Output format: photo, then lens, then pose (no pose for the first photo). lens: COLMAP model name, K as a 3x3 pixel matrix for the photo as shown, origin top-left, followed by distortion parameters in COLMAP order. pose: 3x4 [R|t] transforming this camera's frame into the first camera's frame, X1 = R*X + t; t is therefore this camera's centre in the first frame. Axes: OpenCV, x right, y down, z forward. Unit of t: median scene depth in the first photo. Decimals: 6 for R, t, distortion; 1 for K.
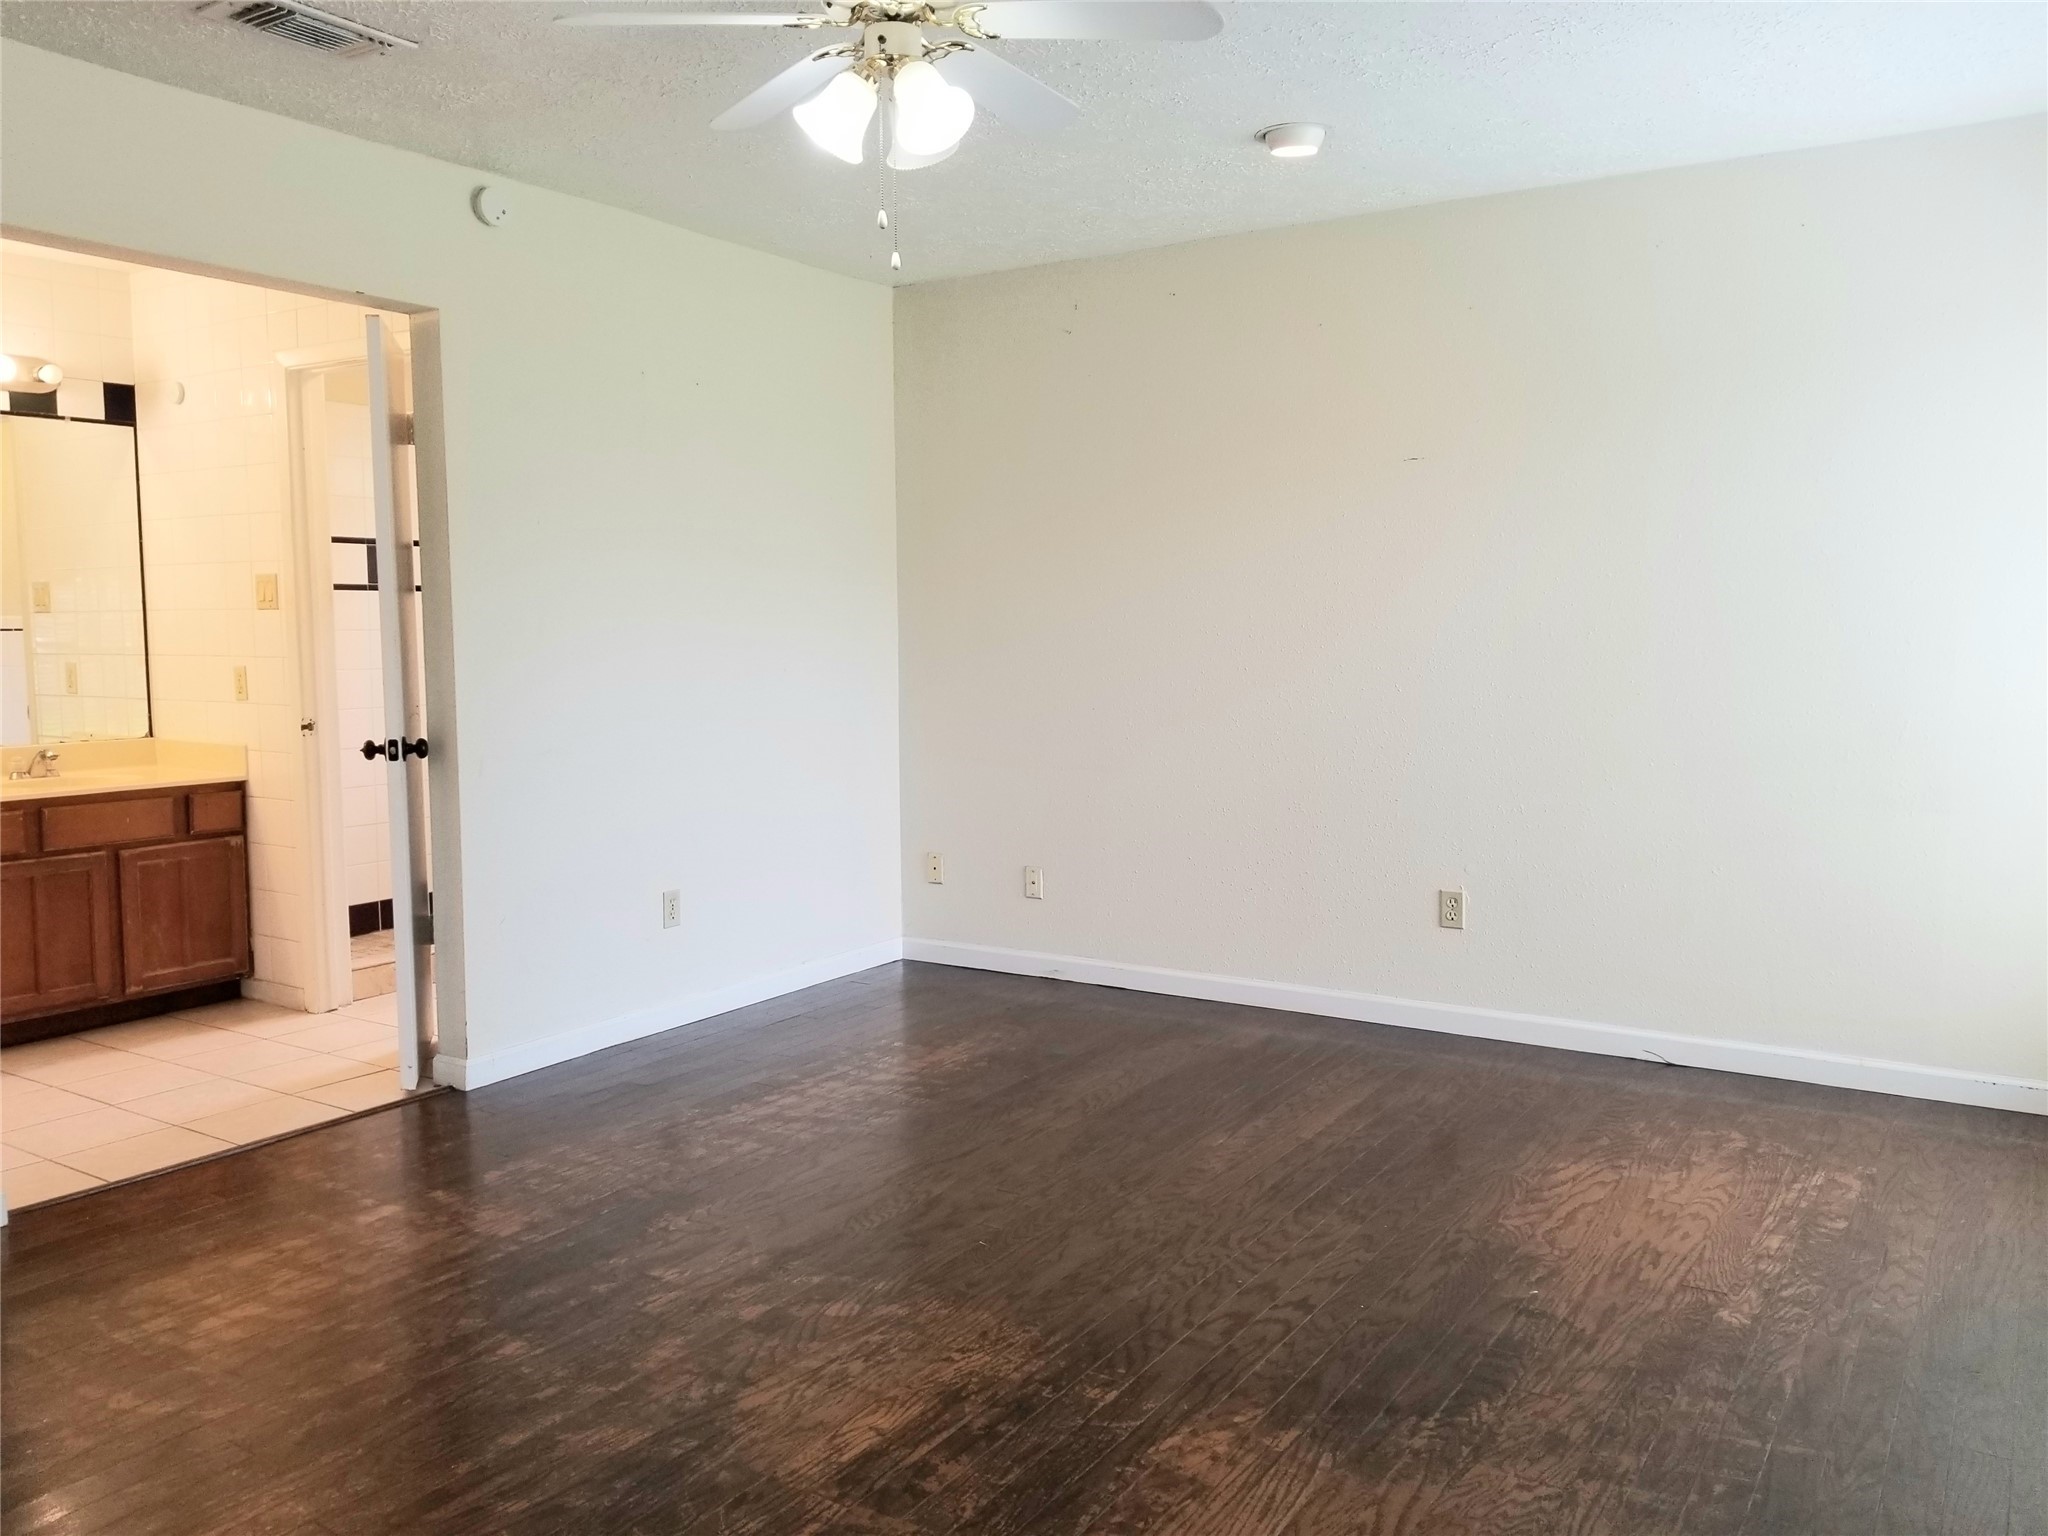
lens RADIAL K [[1618.9, 0, 965.3], [0, 1618.9, 766.8], [0, 0, 1]] dist [0.088454, -0.134042]
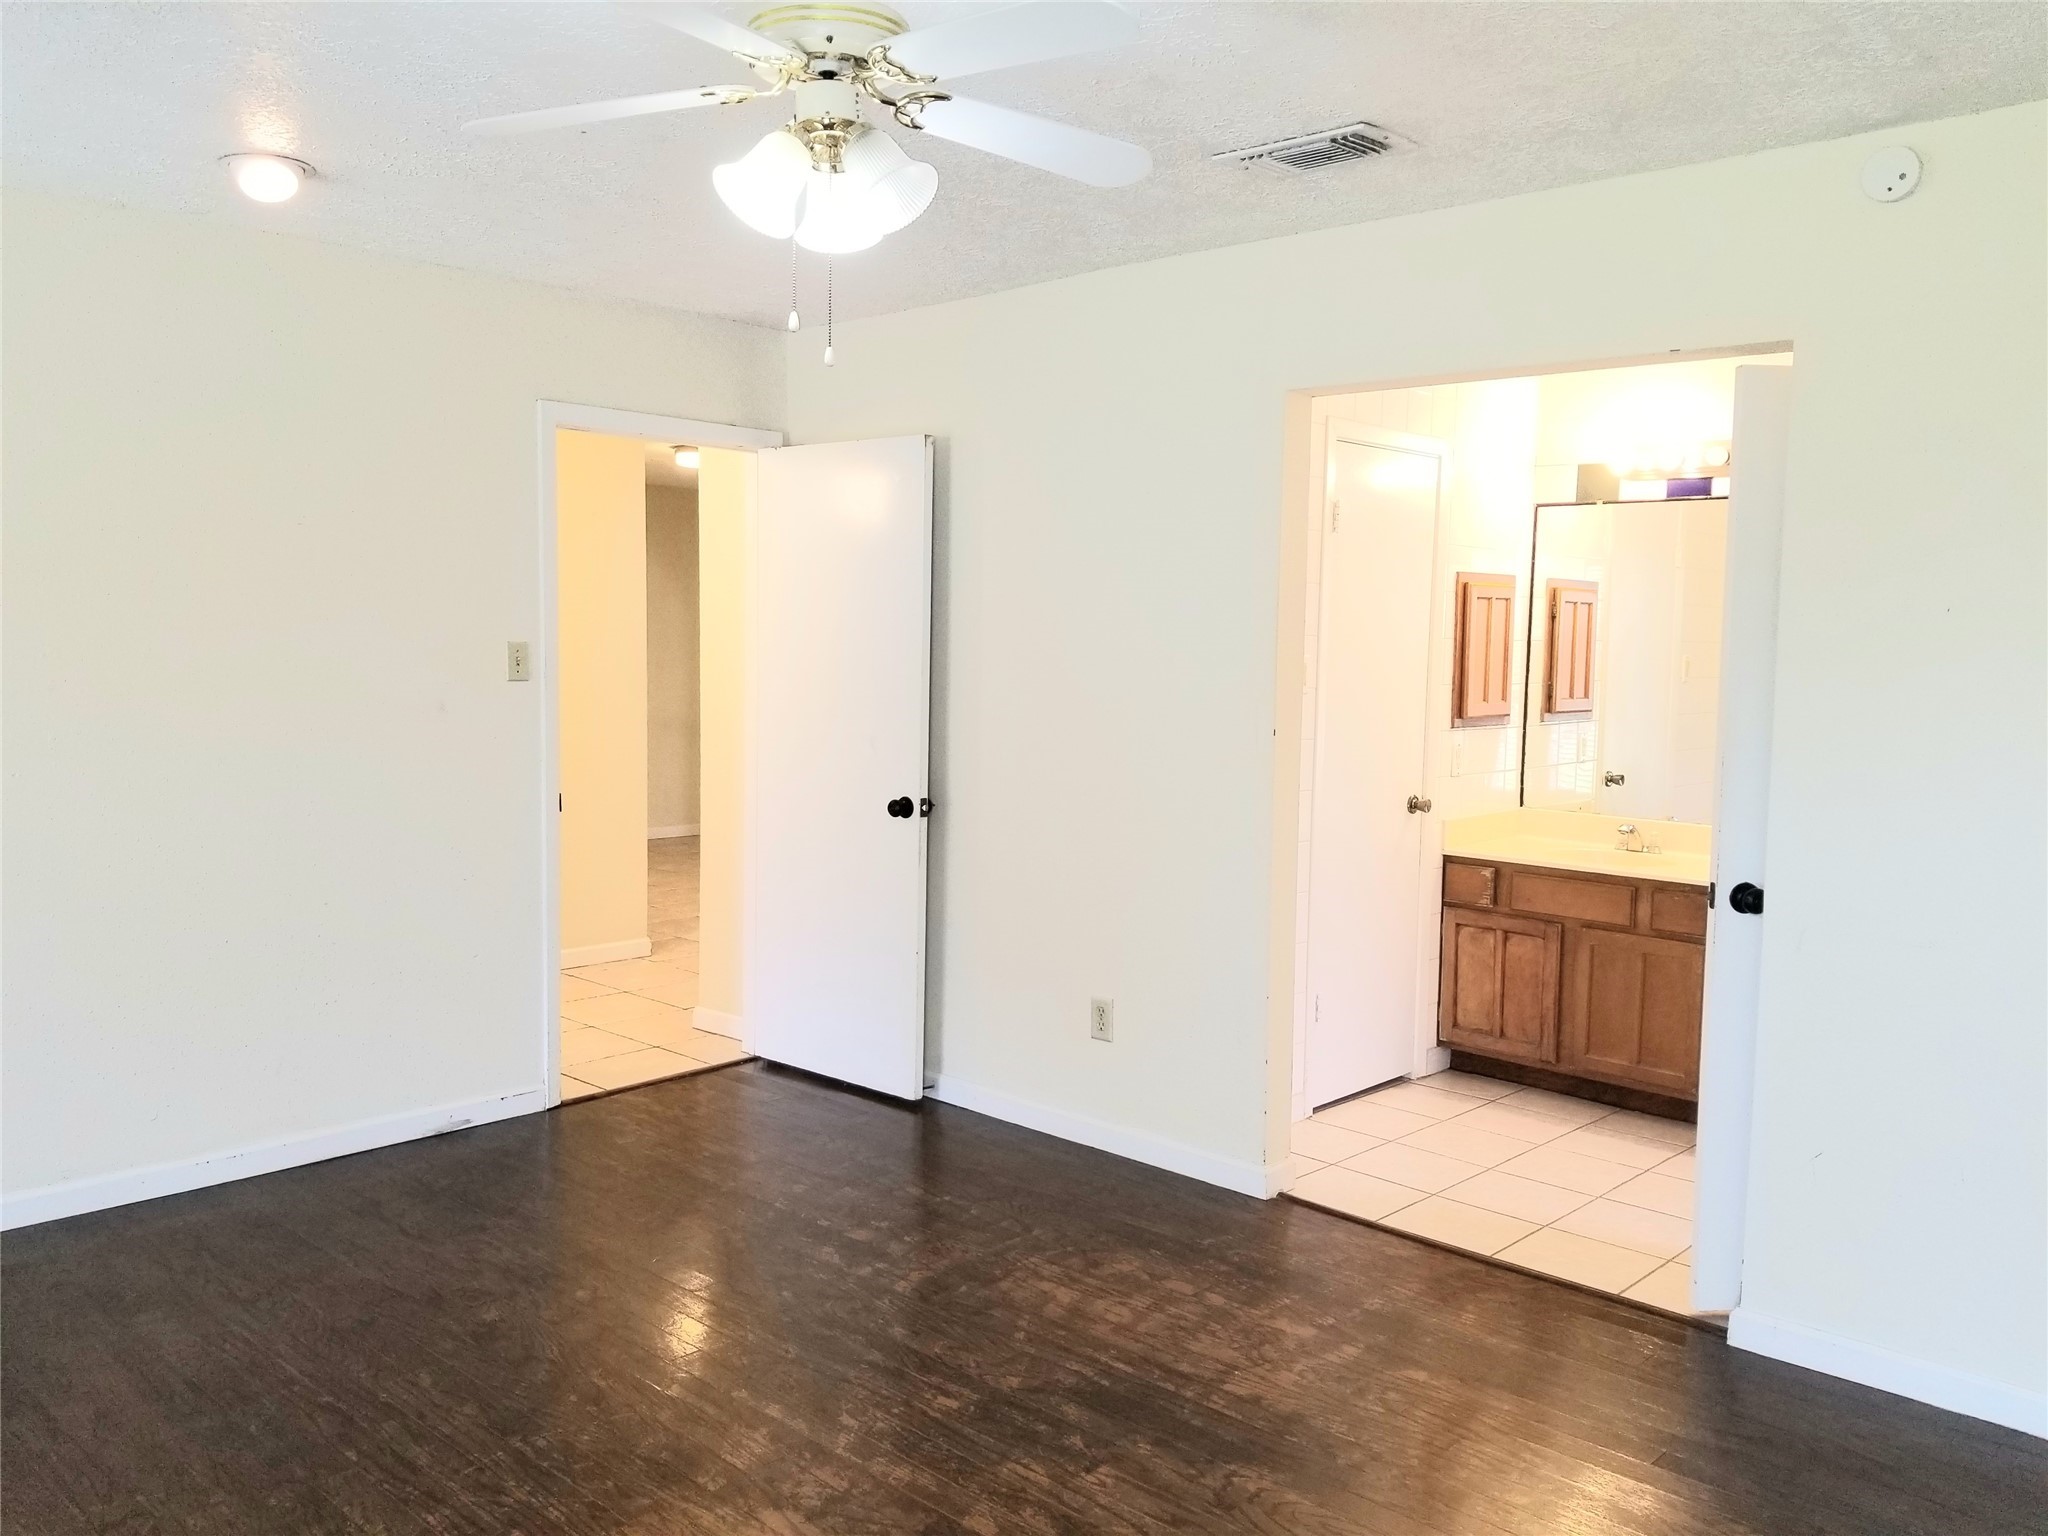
lens RADIAL K [[1612.4, 0, 1021.7], [0, 1612.4, 761.2], [0, 0, 1]] dist [0.085059, -0.156413]
pose [[-0.158605, 0.080622, -0.984045, 0.559594], [-0.104885, 0.989645, 0.097985, -0.133450], [0.981755, 0.118752, -0.148506, 0.870653]]
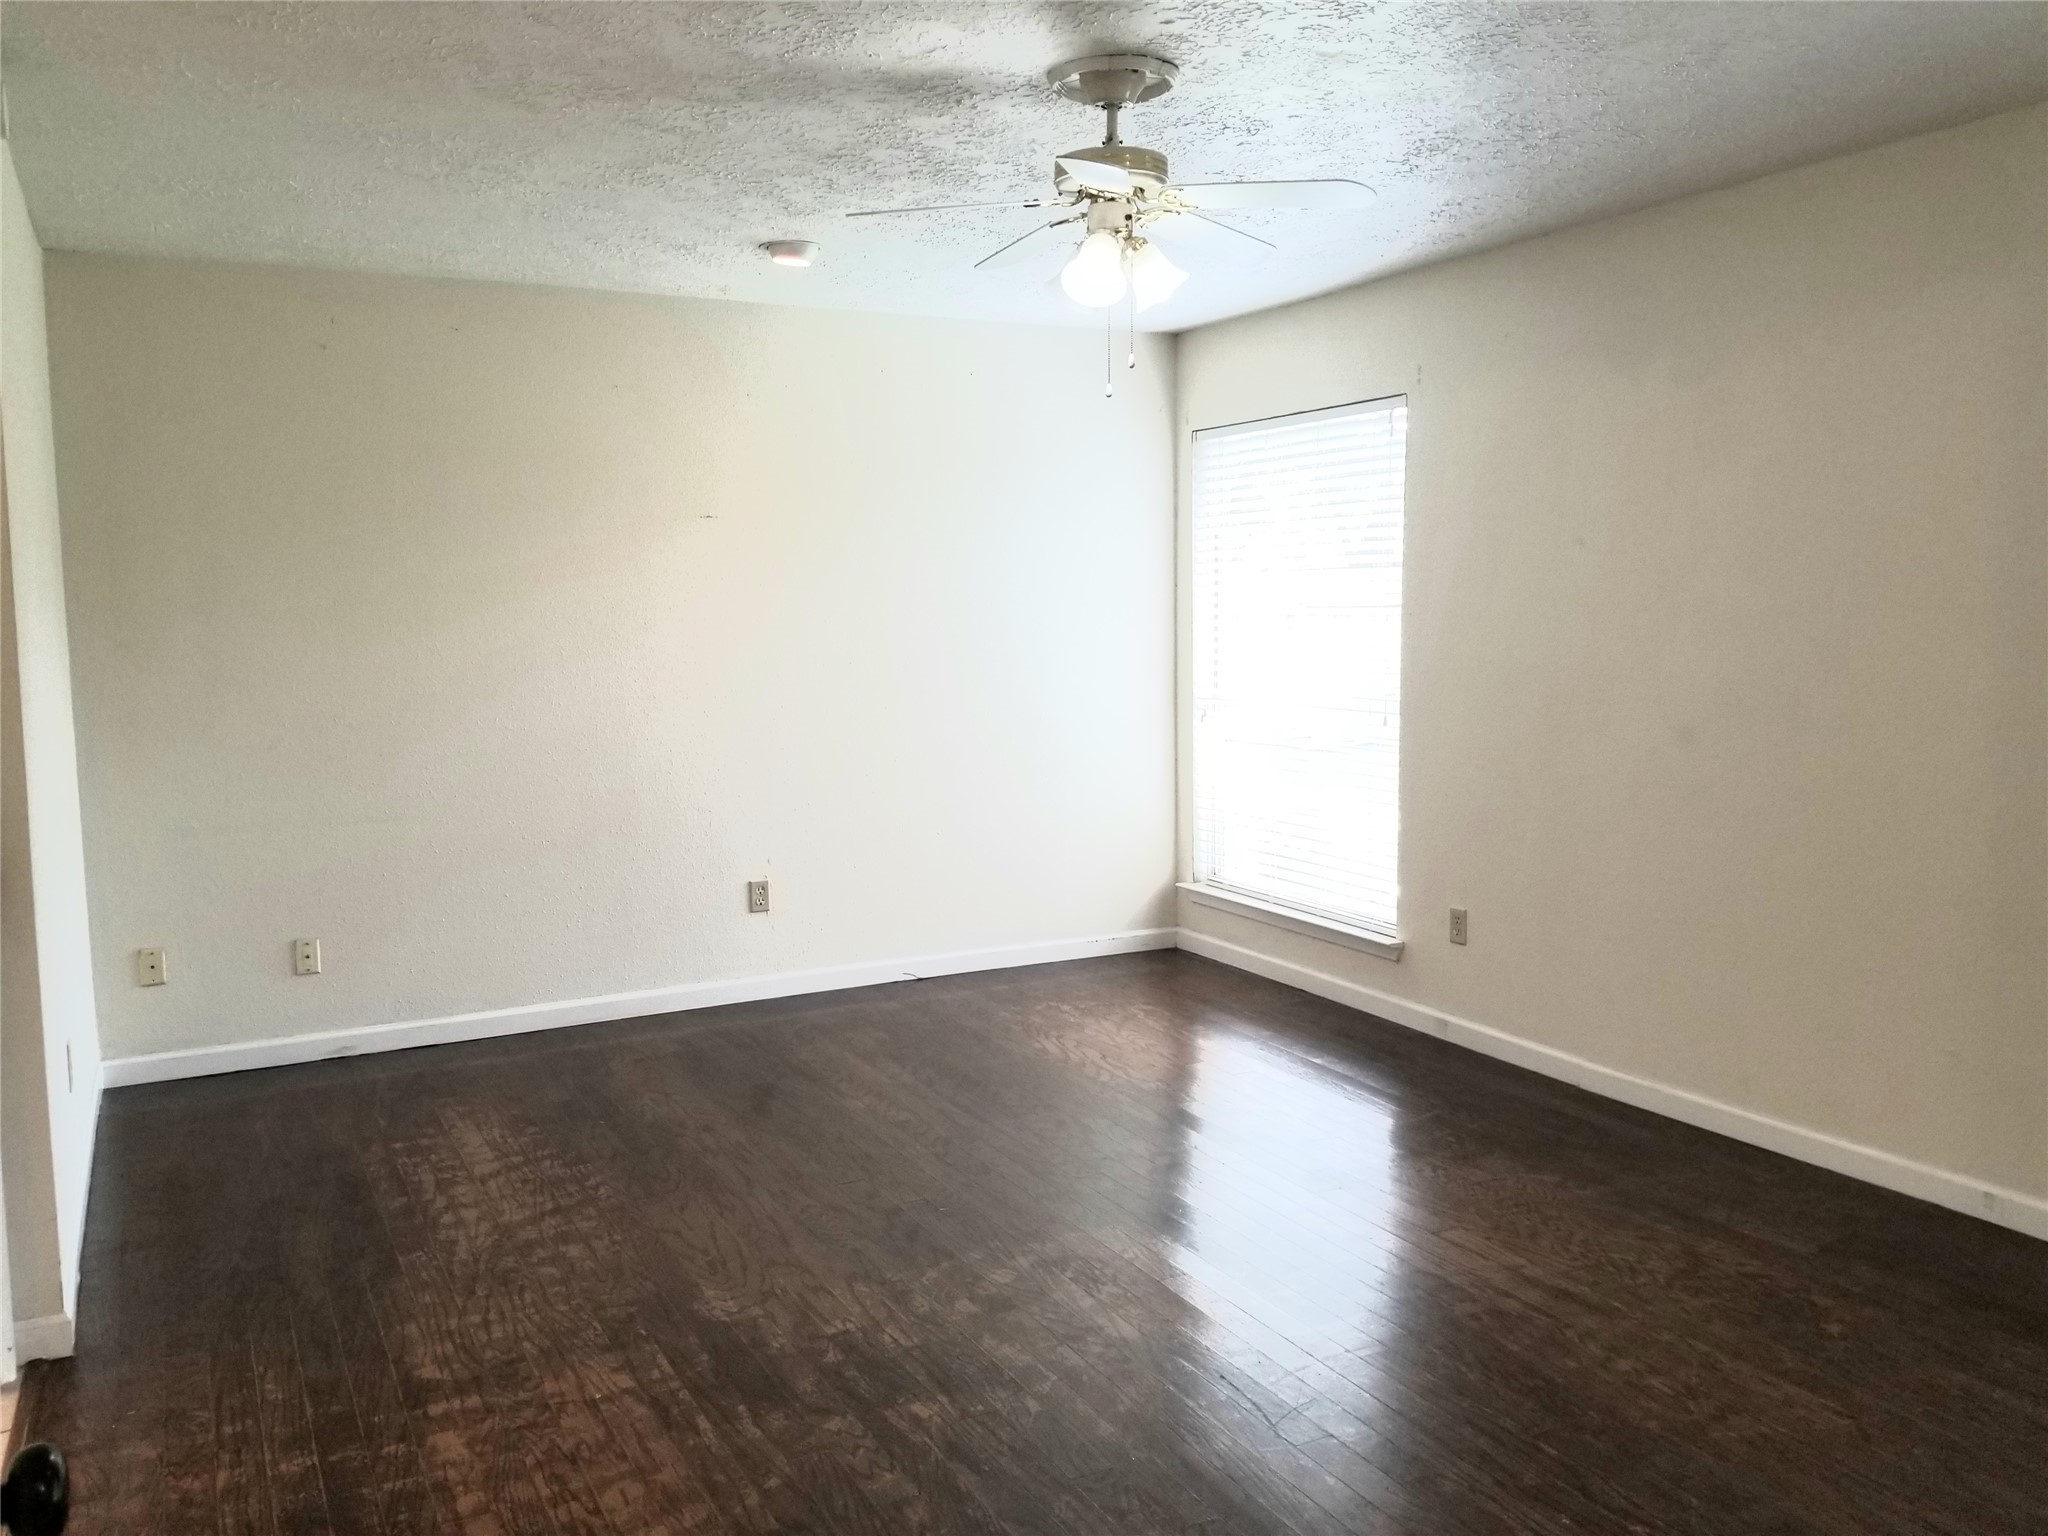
lens RADIAL K [[1612.4, 0, 1021.7], [0, 1612.4, 761.2], [0, 0, 1]] dist [0.085059, -0.156413]
pose [[0.465621, -0.080321, 0.881332, -0.822805], [0.087393, 0.995178, 0.044526, -0.059949], [-0.880659, 0.056290, 0.470395, 0.341700]]
